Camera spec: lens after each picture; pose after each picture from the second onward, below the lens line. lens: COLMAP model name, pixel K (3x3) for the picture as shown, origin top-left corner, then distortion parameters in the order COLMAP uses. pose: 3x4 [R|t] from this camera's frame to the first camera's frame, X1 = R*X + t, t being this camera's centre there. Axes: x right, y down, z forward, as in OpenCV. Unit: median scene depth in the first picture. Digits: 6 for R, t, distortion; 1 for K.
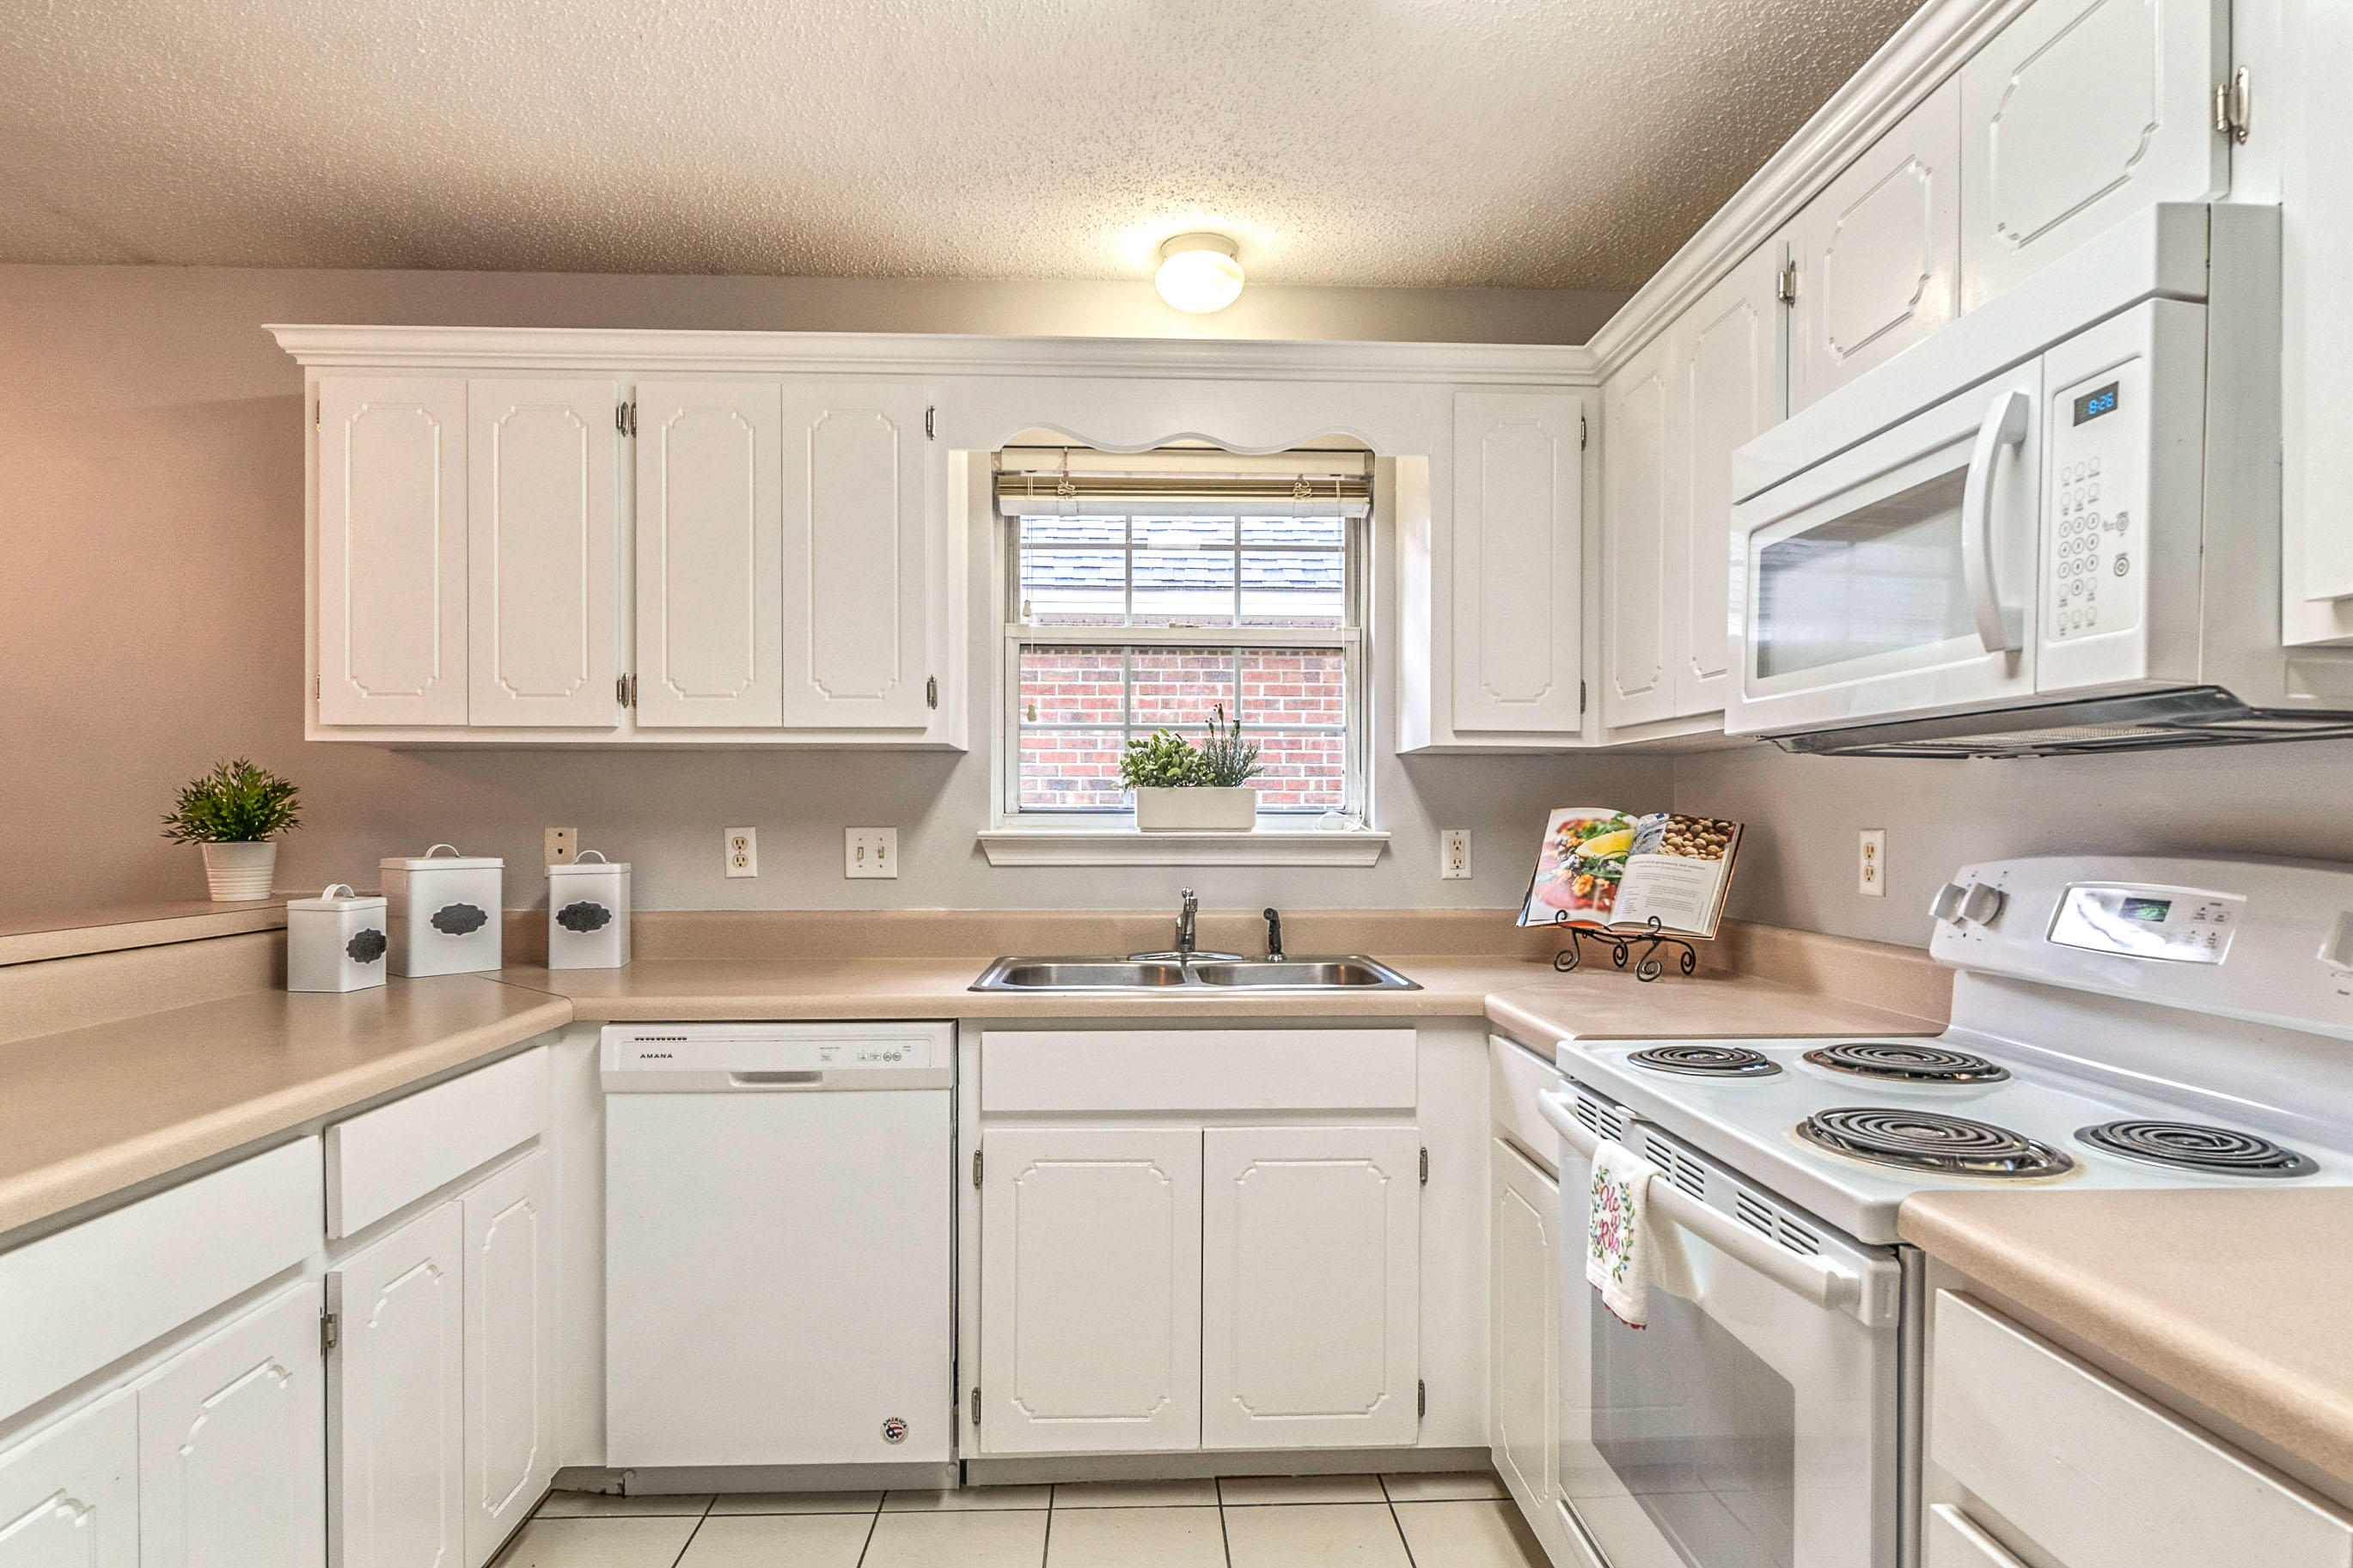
lens RADIAL K [[1263.7, 0, 1165.0], [0, 1263.7, 825.1], [0, 0, 1]] dist [-0.005436, 0.002312]
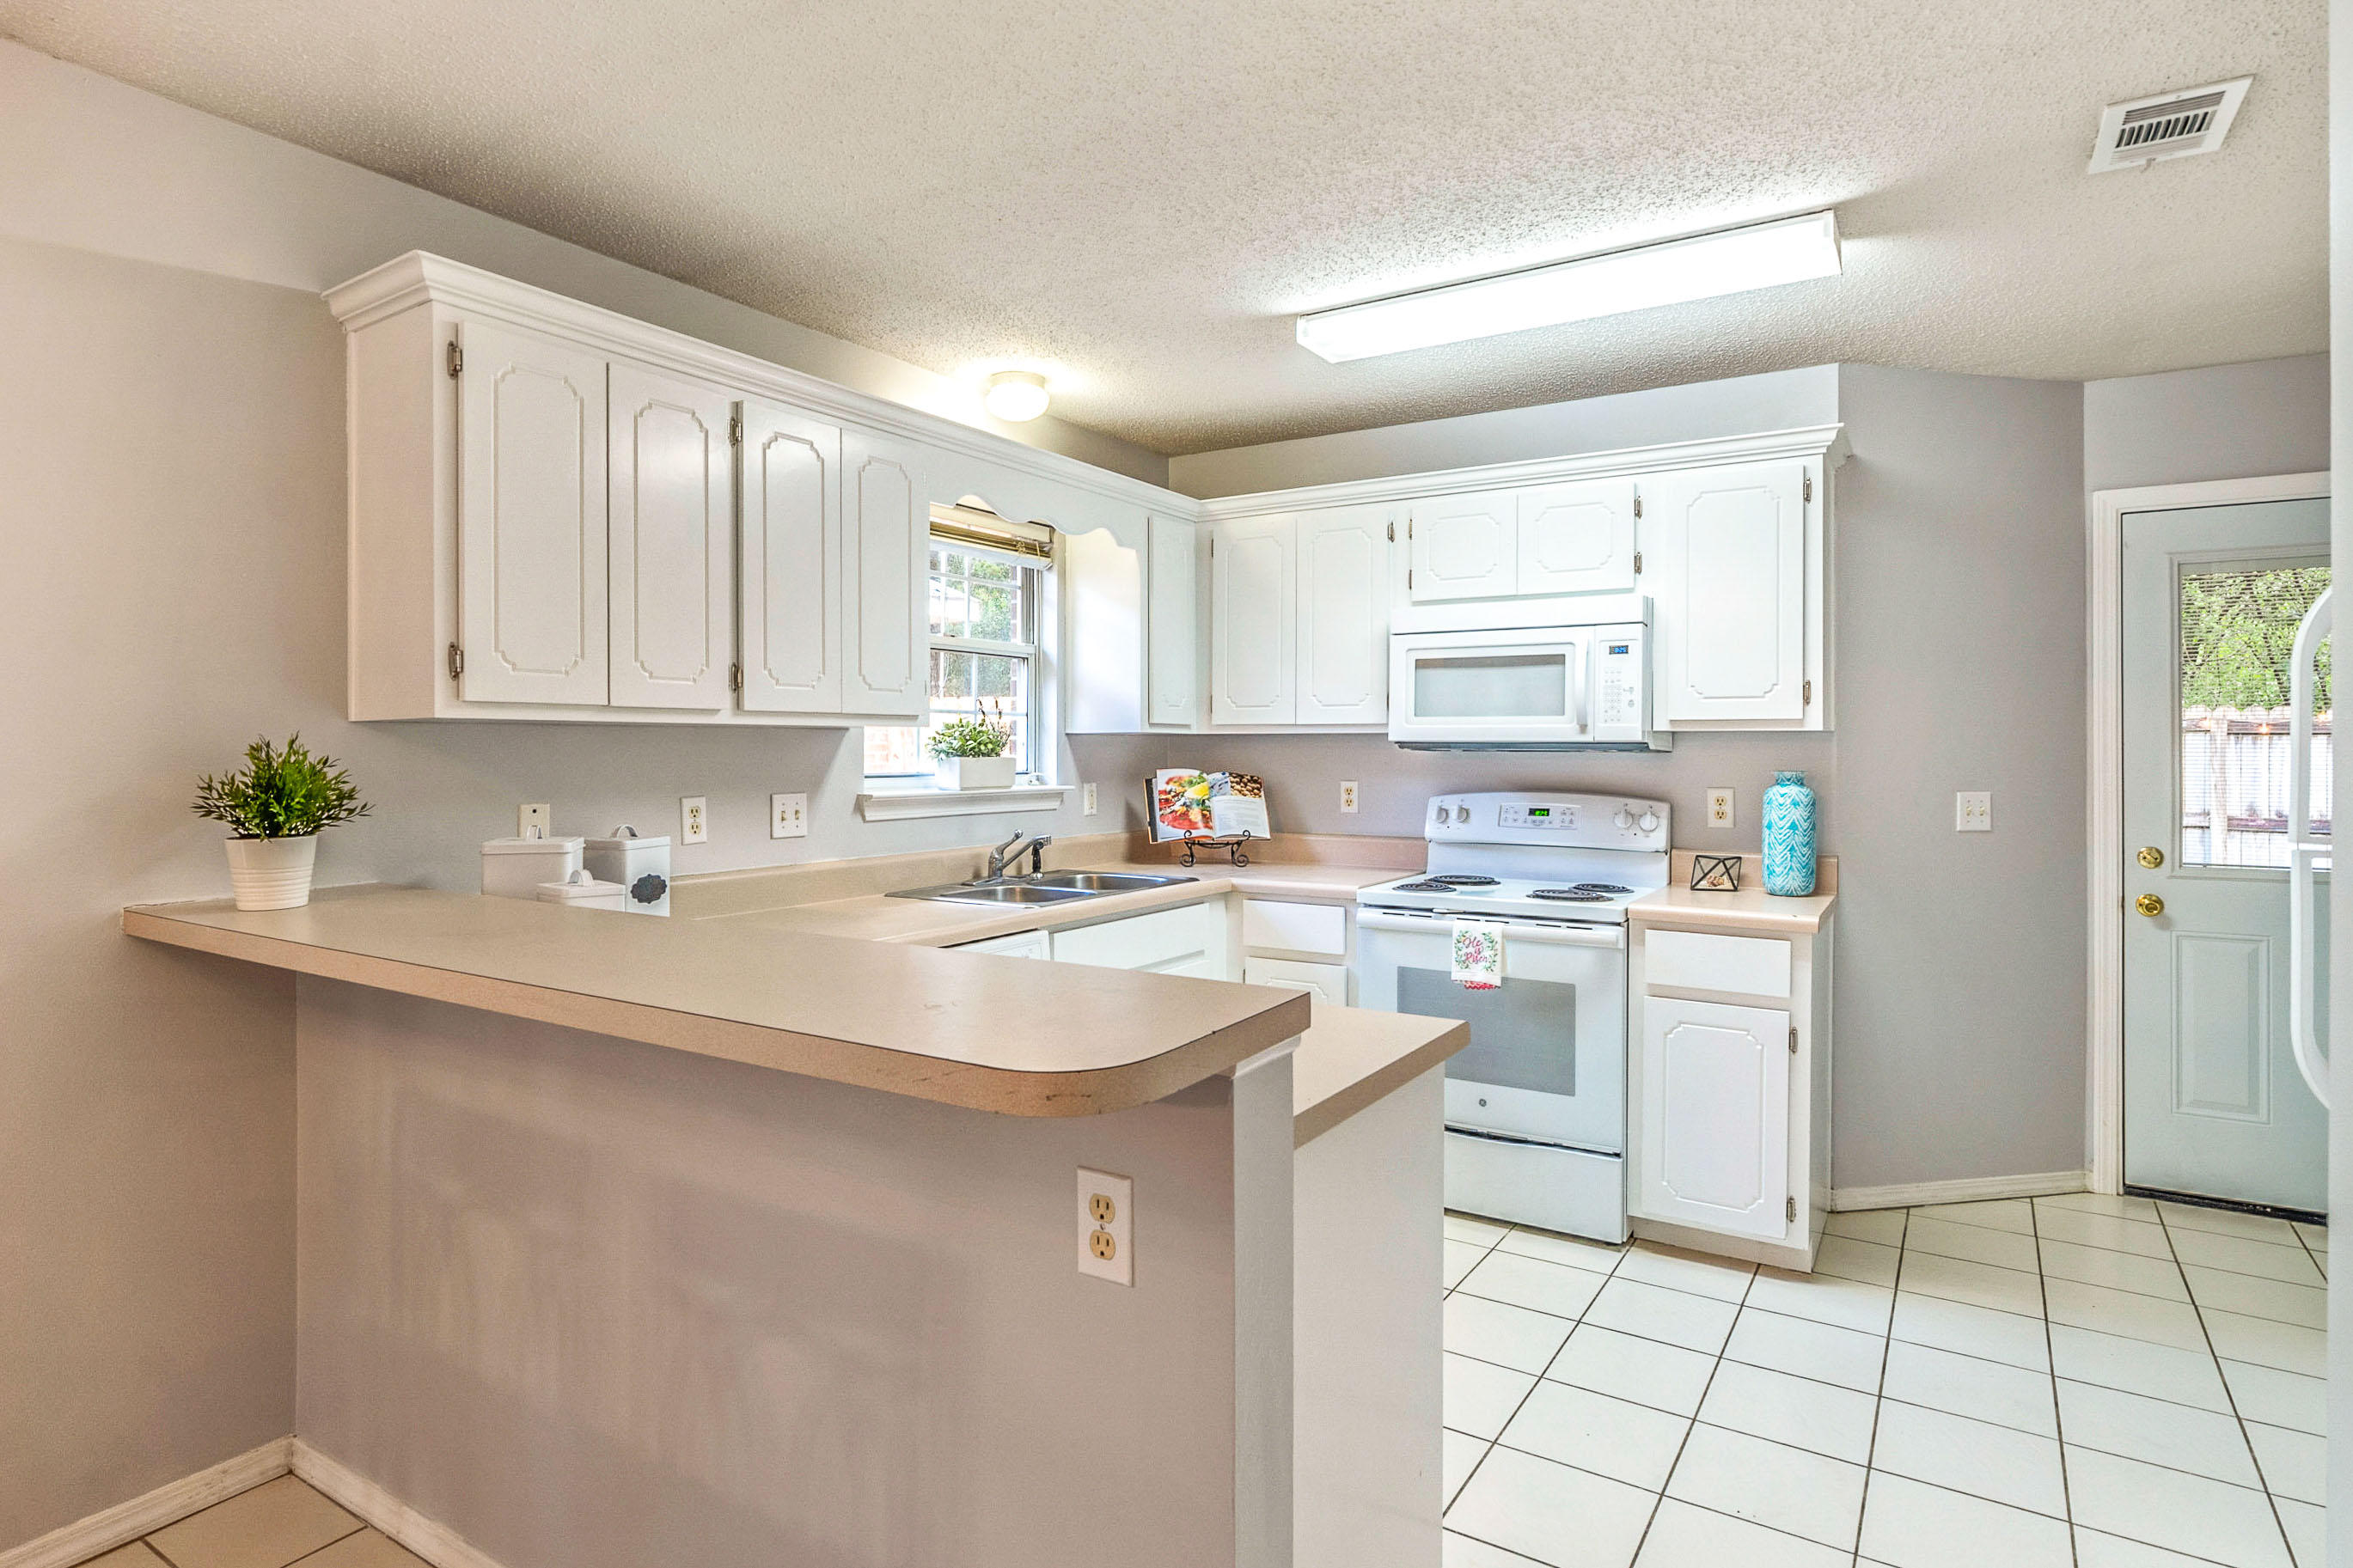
lens RADIAL K [[1263.7, 0, 1165.4], [0, 1263.7, 763.8], [0, 0, 1]] dist [-0.005436, 0.002312]
pose [[0.572761, -0.011258, 0.819645, -1.076445], [0.005585, 0.999936, 0.009832, -0.038315], [-0.819703, -0.001054, 0.572788, 0.055602]]
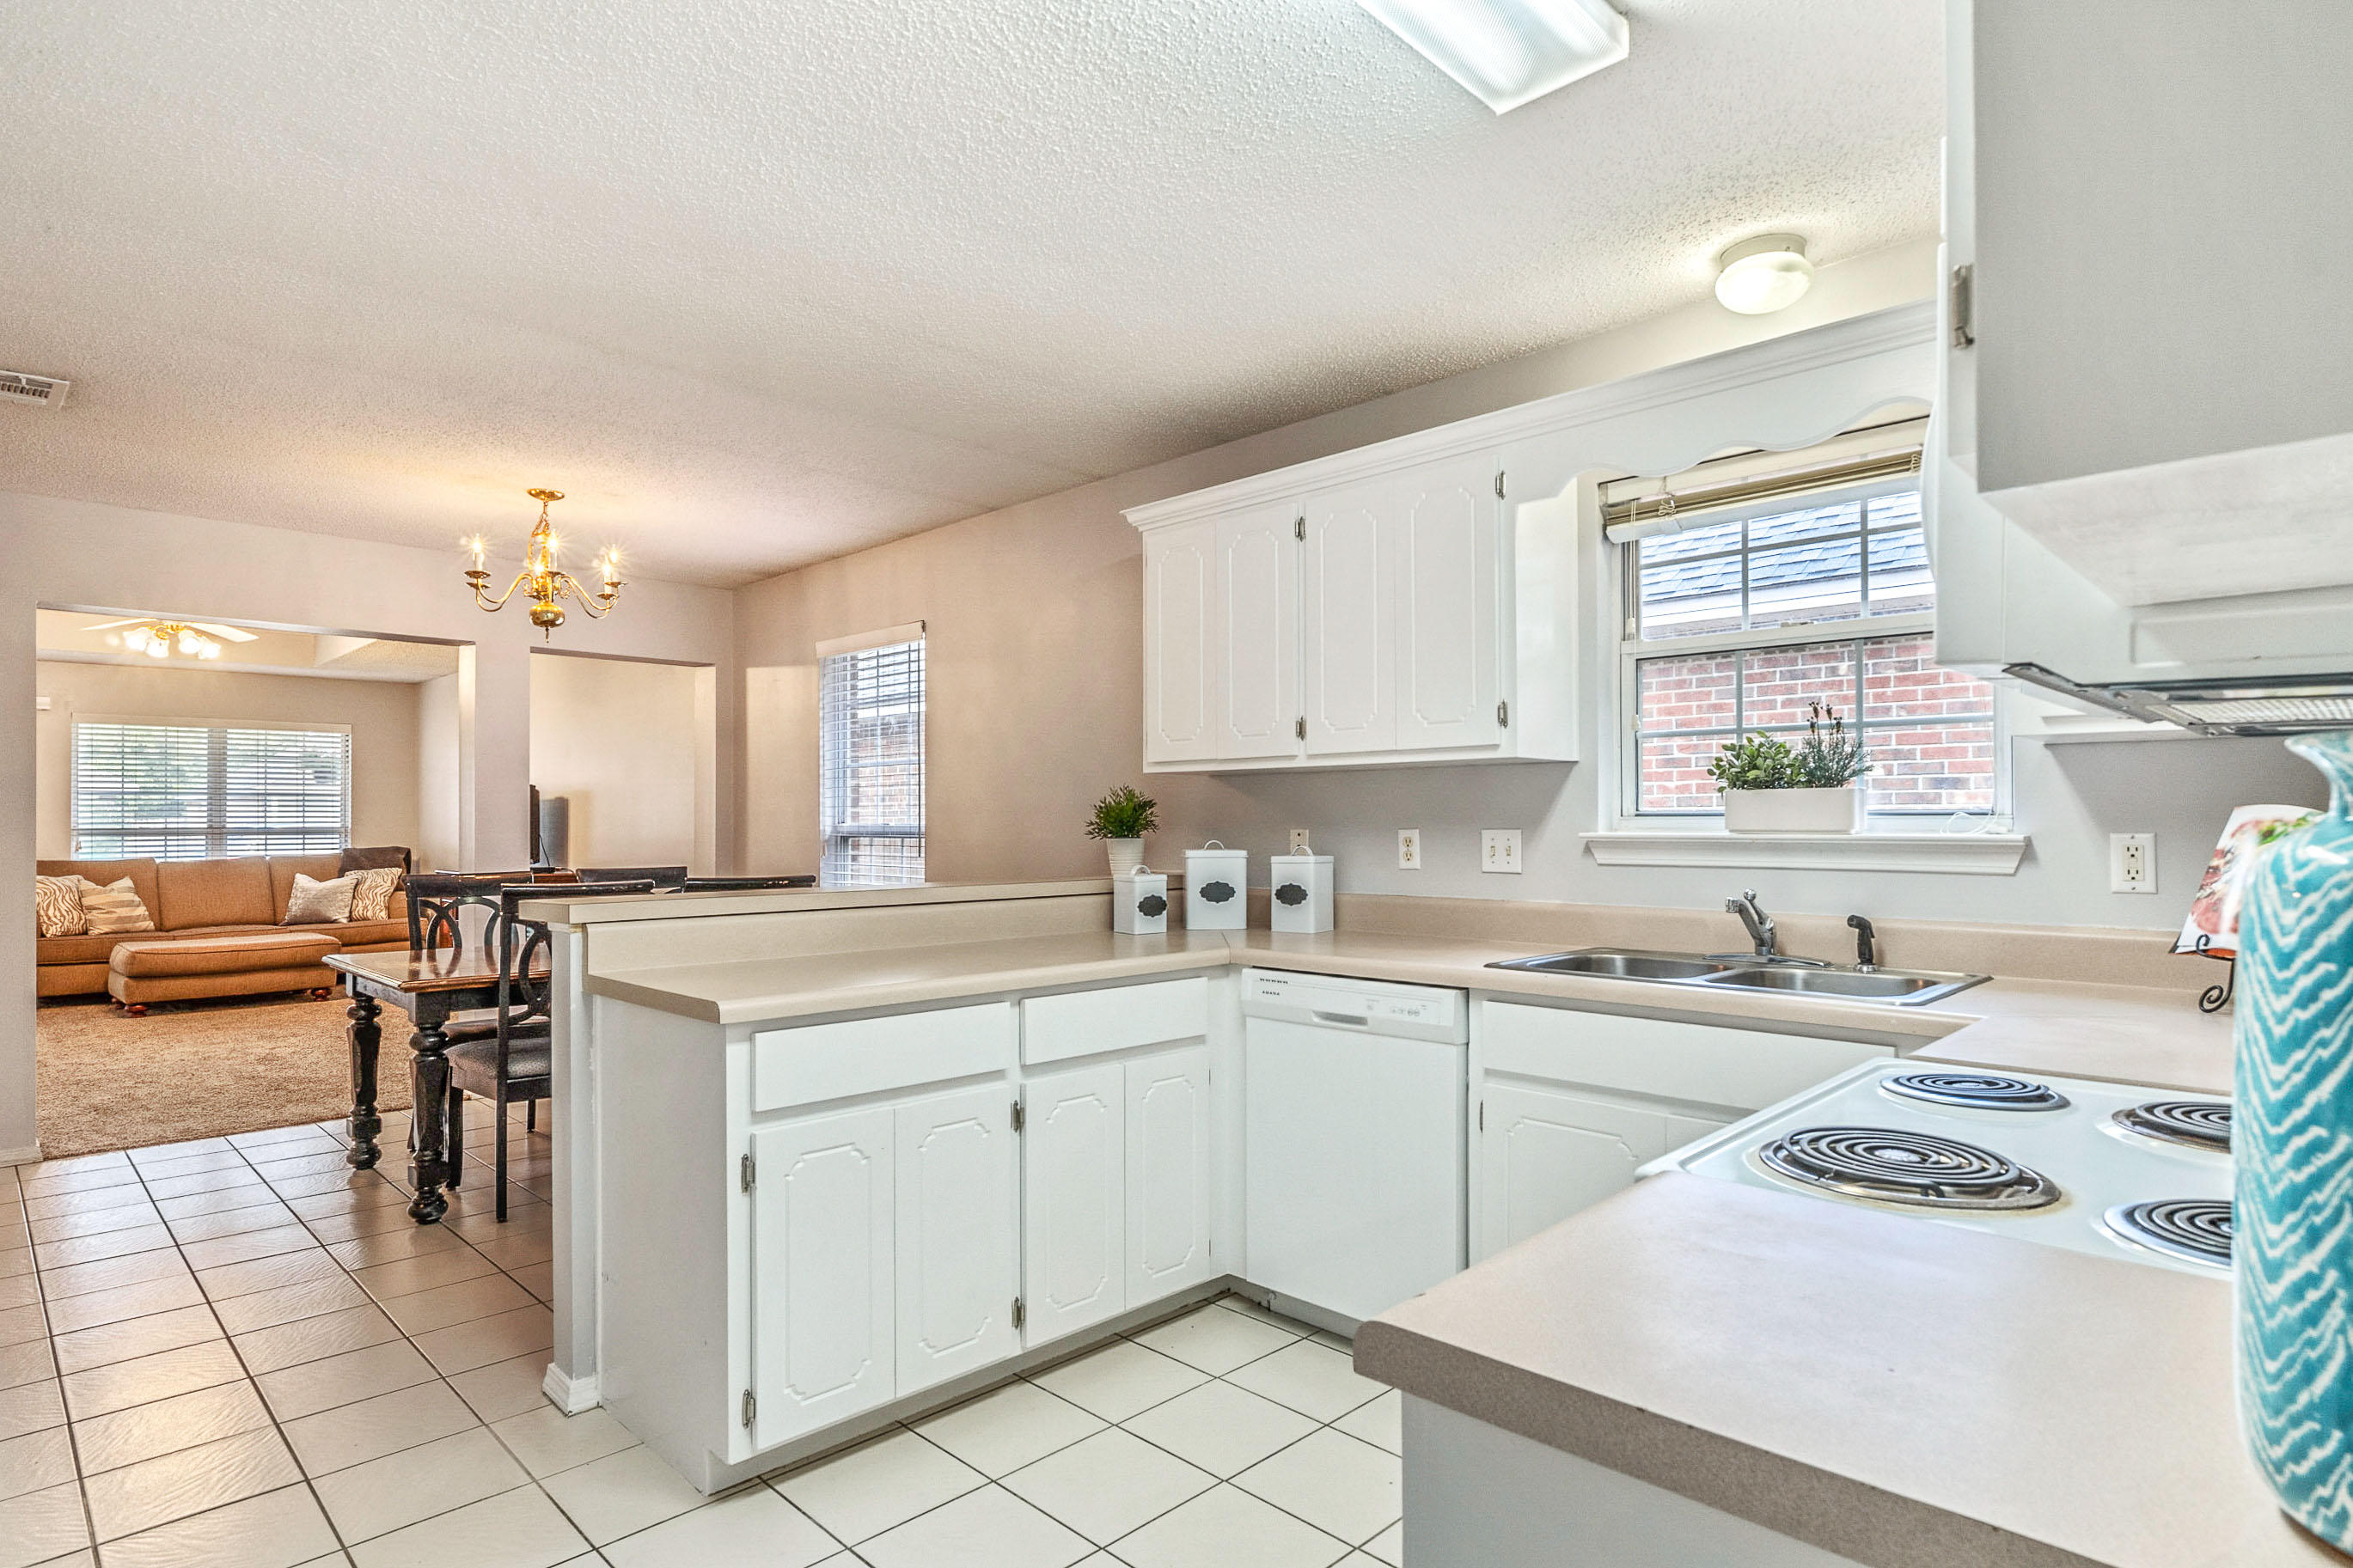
lens RADIAL K [[1263.7, 0, 1206.7], [0, 1263.7, 816.9], [0, 0, 1]] dist [-0.005436, 0.002312]
pose [[0.670245, -0.006296, -0.742113, 0.497425], [-0.000748, 0.999958, -0.009160, 0.001451], [0.742140, 0.006694, 0.670212, 0.010640]]
